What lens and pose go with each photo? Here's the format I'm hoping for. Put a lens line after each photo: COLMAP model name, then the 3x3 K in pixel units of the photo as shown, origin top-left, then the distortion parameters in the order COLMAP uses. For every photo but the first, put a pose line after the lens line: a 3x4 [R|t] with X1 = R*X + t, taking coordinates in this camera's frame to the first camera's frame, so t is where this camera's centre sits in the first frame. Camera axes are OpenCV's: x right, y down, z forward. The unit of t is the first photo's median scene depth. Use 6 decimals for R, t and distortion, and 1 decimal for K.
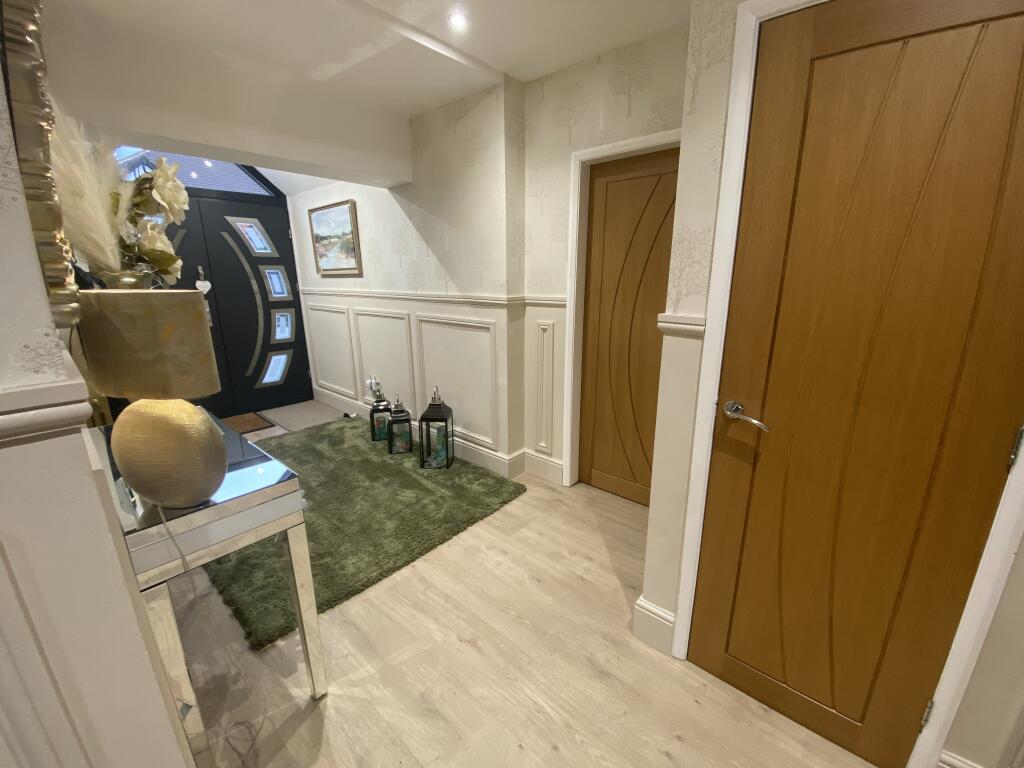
lens RADIAL K [[408.7, 0, 512.0], [0, 408.7, 384.0], [0, 0, 1]] dist [0.020297, -0.022087]
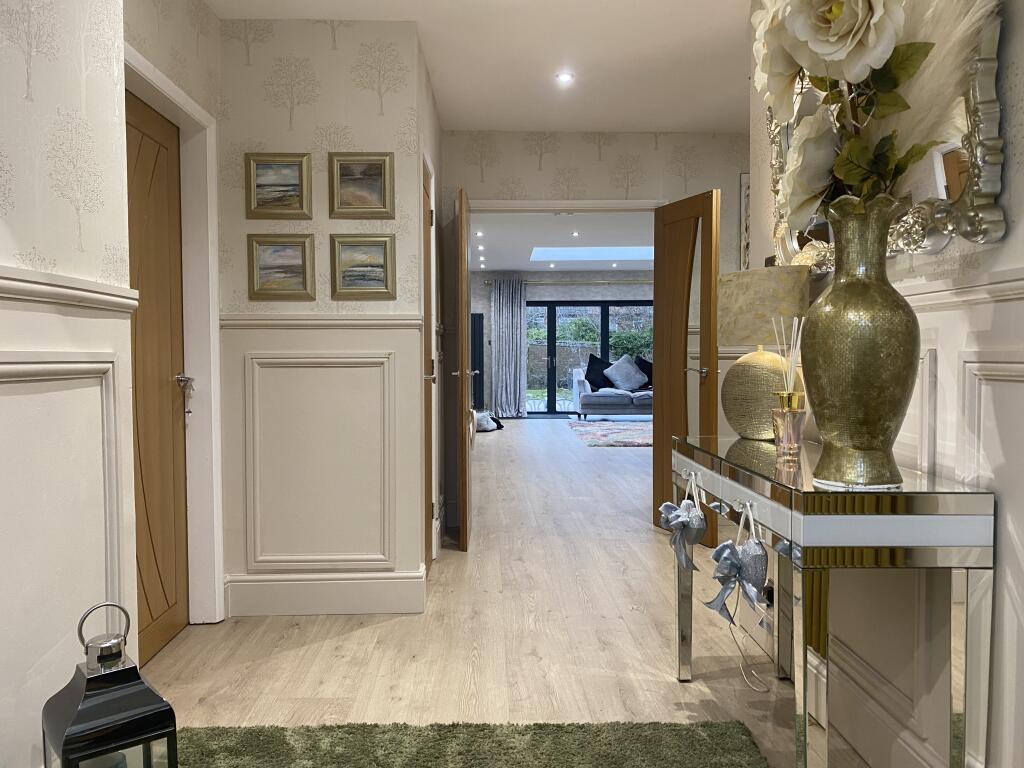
lens RADIAL K [[777.2, 0, 509.3], [0, 777.2, 380.1], [0, 0, 1]] dist [0.053868, -0.068052]
pose [[-0.682148, -0.012735, 0.731103, -1.314397], [0.195450, 0.960293, 0.199091, -0.324268], [-0.704608, 0.278703, -0.652573, 1.971462]]
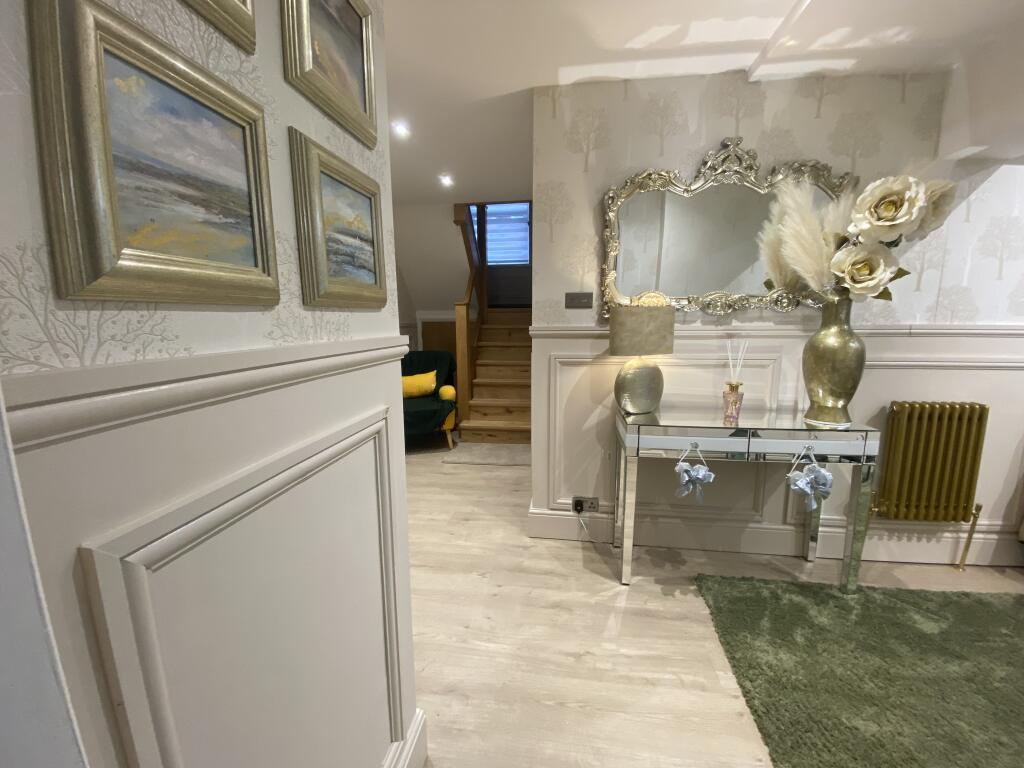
lens RADIAL K [[413.2, 0, 512.5], [0, 413.2, 382.8], [0, 0, 1]] dist [0.018239, -0.018233]
pose [[-0.833483, 0.099823, -0.543454, 0.503158], [-0.125729, 0.923482, 0.362455, -0.320686], [0.538051, 0.370428, -0.757155, 1.394437]]
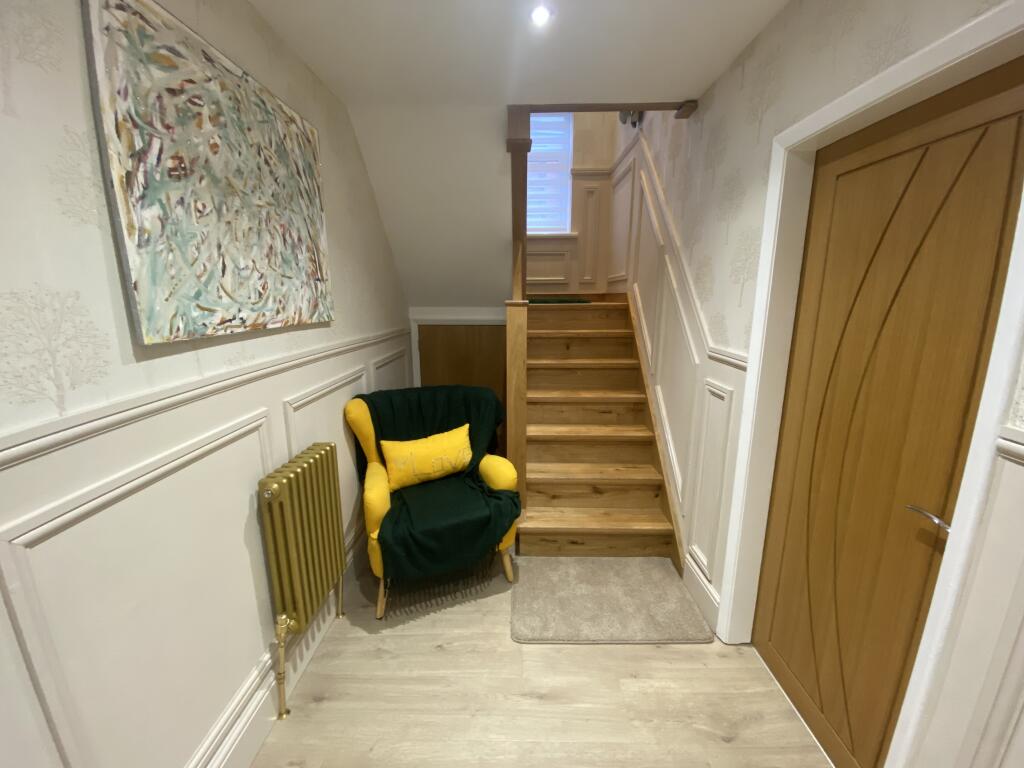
lens RADIAL K [[413.2, 0, 512.5], [0, 413.2, 382.8], [0, 0, 1]] dist [0.018239, -0.018233]
pose [[-0.761403, 0.145105, -0.631831, 0.235755], [-0.155042, 0.905586, 0.394812, -0.099843], [0.629466, 0.398571, -0.667018, 0.075587]]
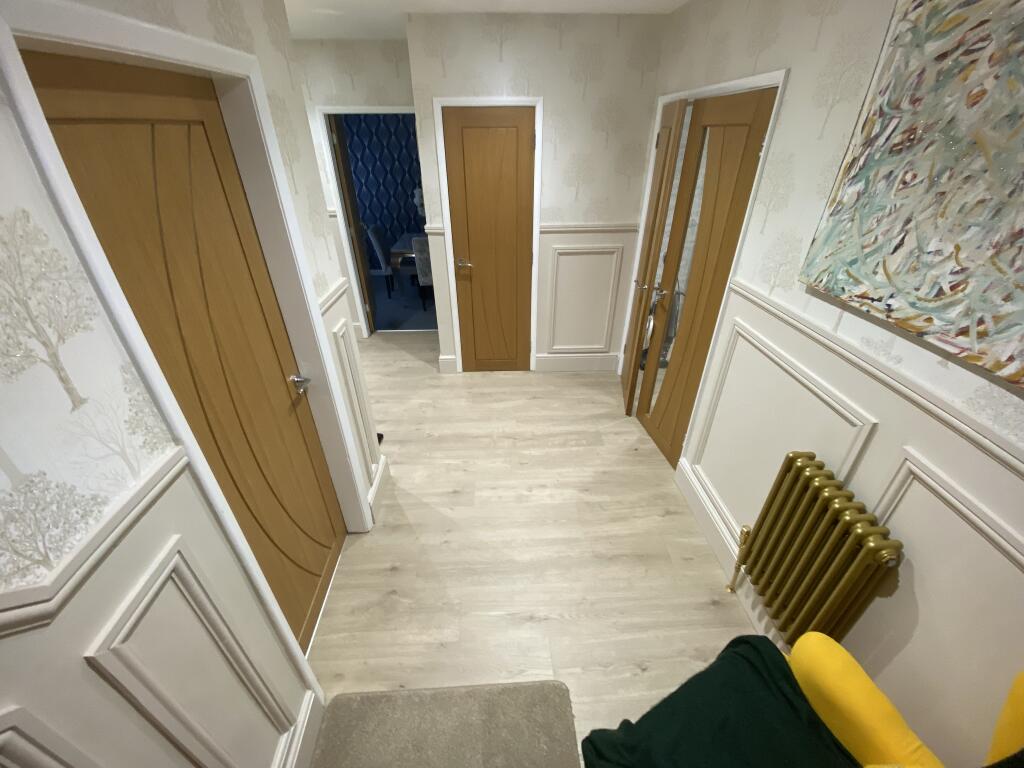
lens RADIAL K [[413.2, 0, 512.5], [0, 413.2, 382.8], [0, 0, 1]] dist [0.018239, -0.018233]
pose [[0.718722, -0.350016, 0.600772, -0.801868], [0.172296, 0.926758, 0.333816, -0.036856], [-0.673611, -0.136410, 0.726388, -0.925280]]
